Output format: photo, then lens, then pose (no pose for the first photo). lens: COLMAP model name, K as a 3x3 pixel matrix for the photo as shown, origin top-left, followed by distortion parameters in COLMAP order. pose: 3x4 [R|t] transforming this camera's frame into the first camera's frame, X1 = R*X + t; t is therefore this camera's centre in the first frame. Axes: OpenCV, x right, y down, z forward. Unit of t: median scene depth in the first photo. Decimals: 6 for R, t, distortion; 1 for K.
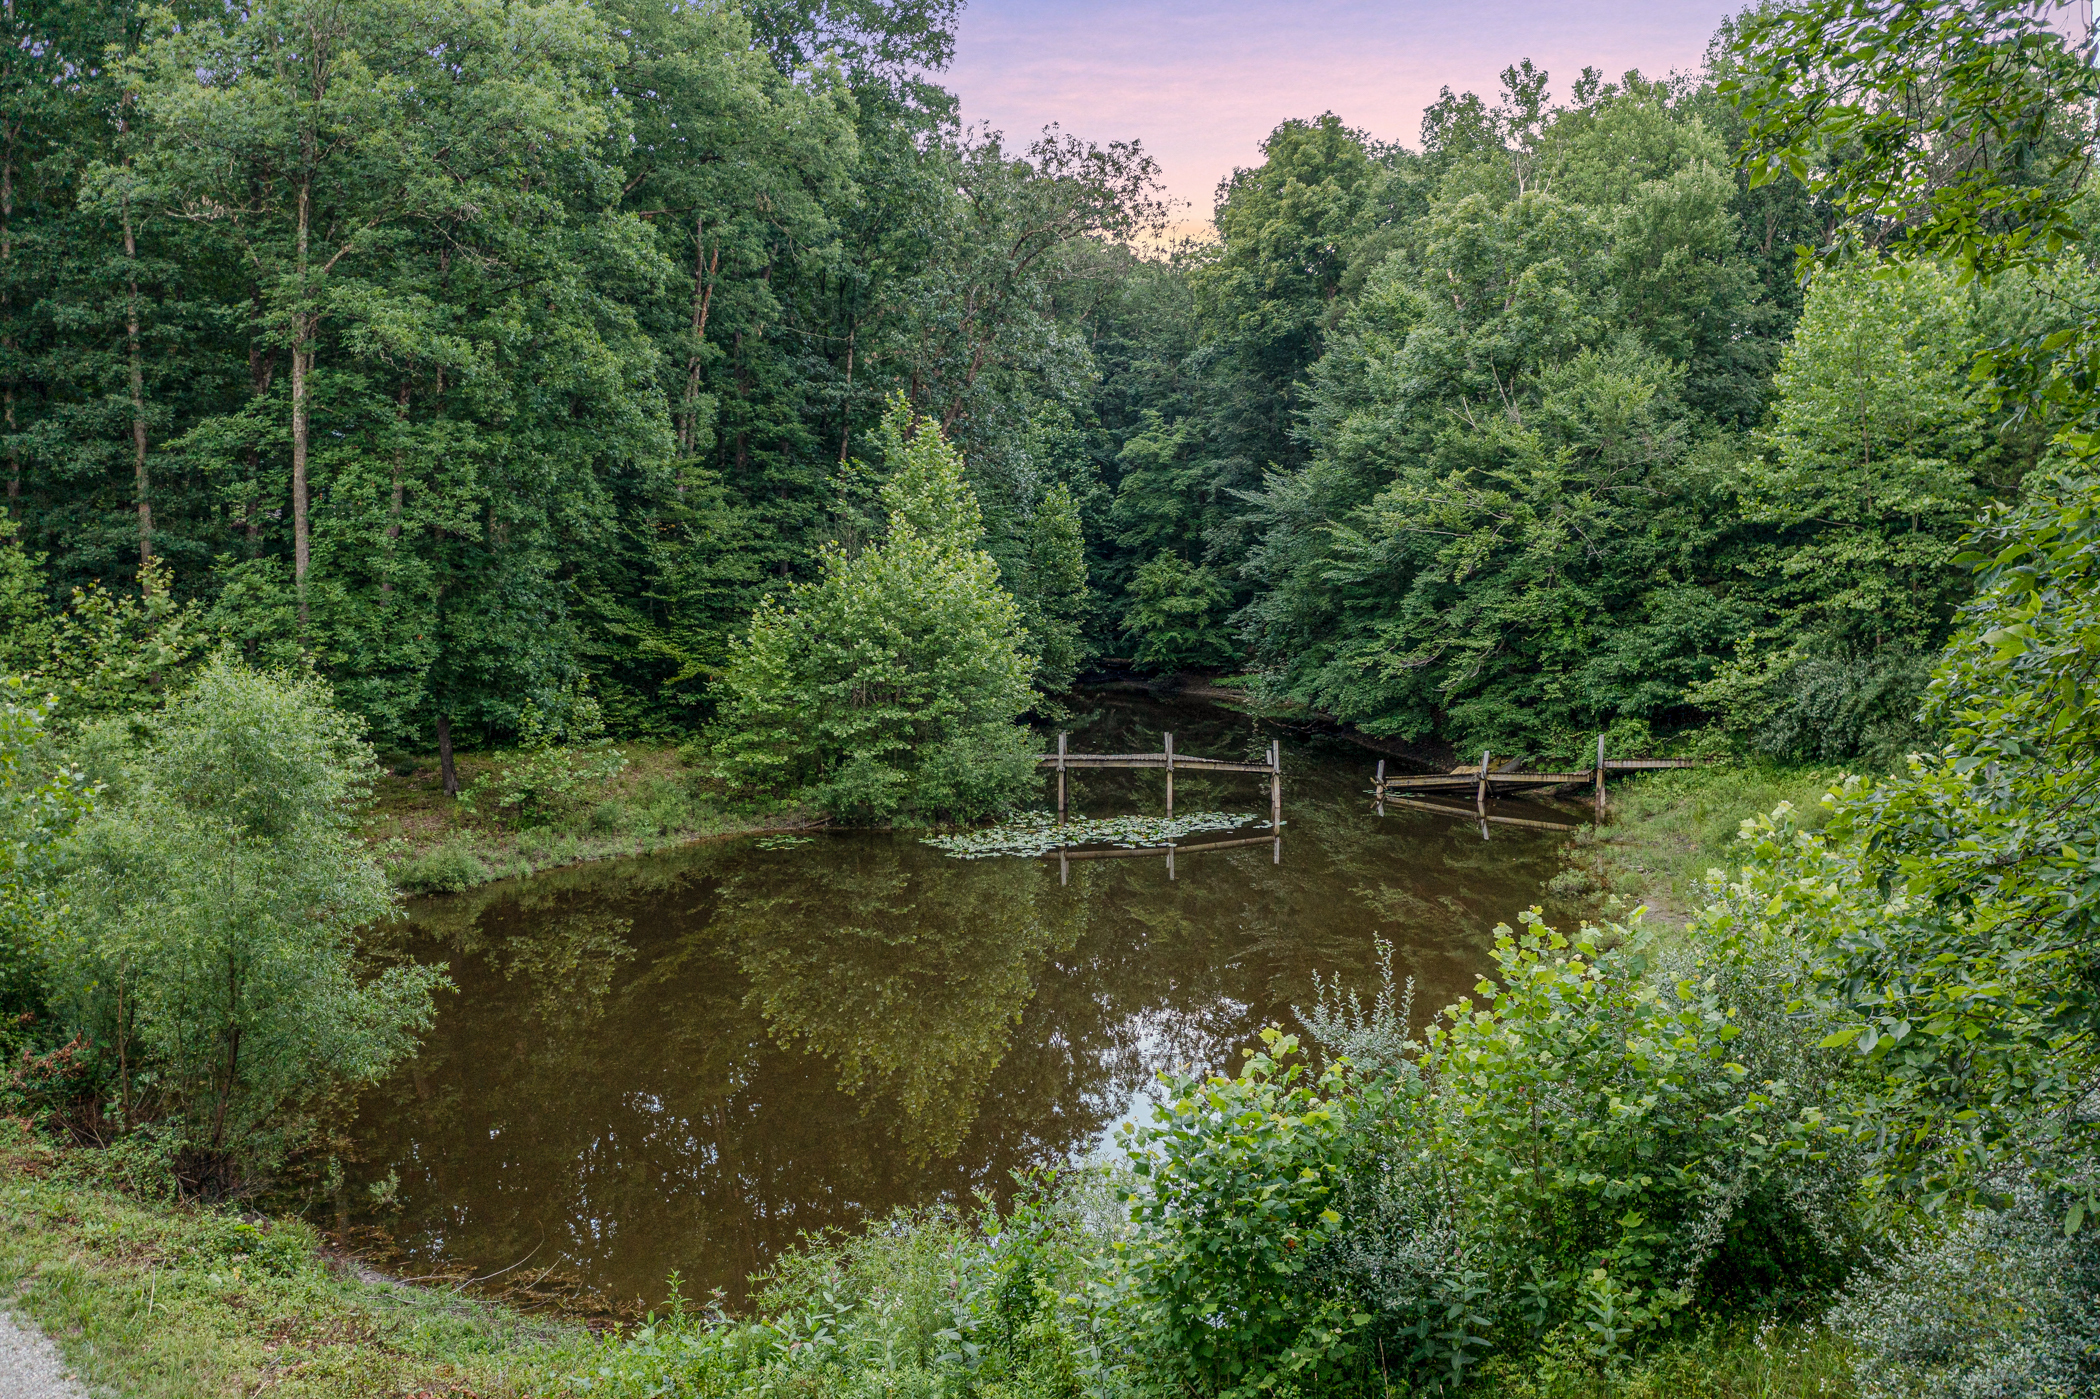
lens RADIAL K [[1712.9, 0, 1049.2], [0, 1712.9, 701.7], [0, 0, 1]] dist [-0.004336, -0.003618]
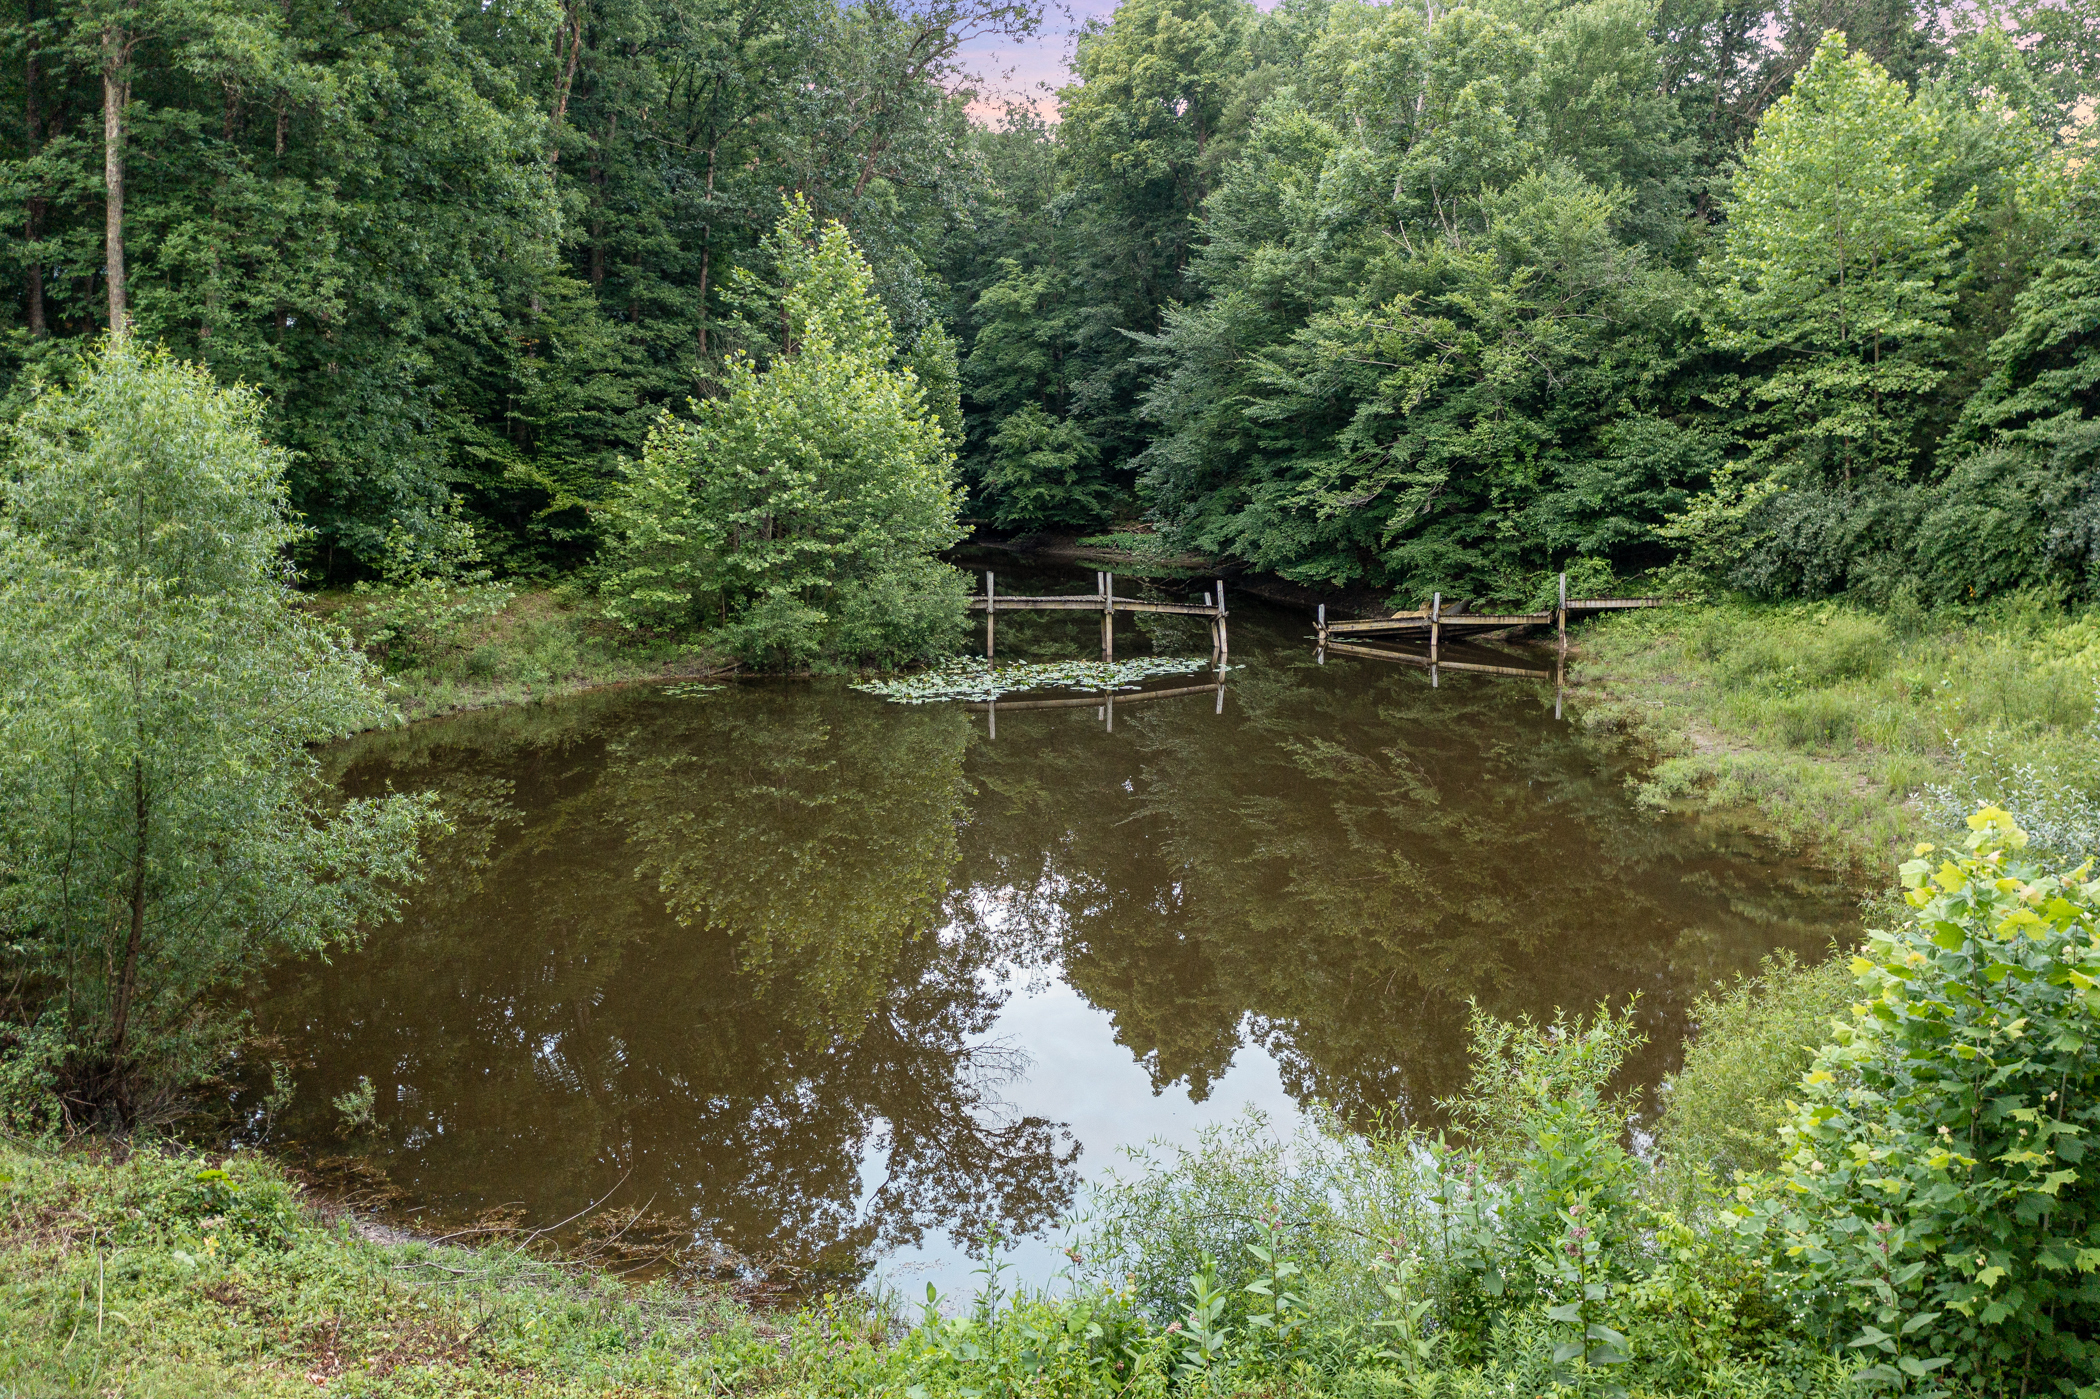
lens RADIAL K [[1712.9, 0, 1065.6], [0, 1712.9, 632.6], [0, 0, 1]] dist [-0.004336, -0.003618]
pose [[0.991886, -0.002911, 0.127096, -0.070598], [-0.000724, 0.999592, 0.028545, 0.025425], [-0.127127, -0.028406, 0.991480, 0.097956]]
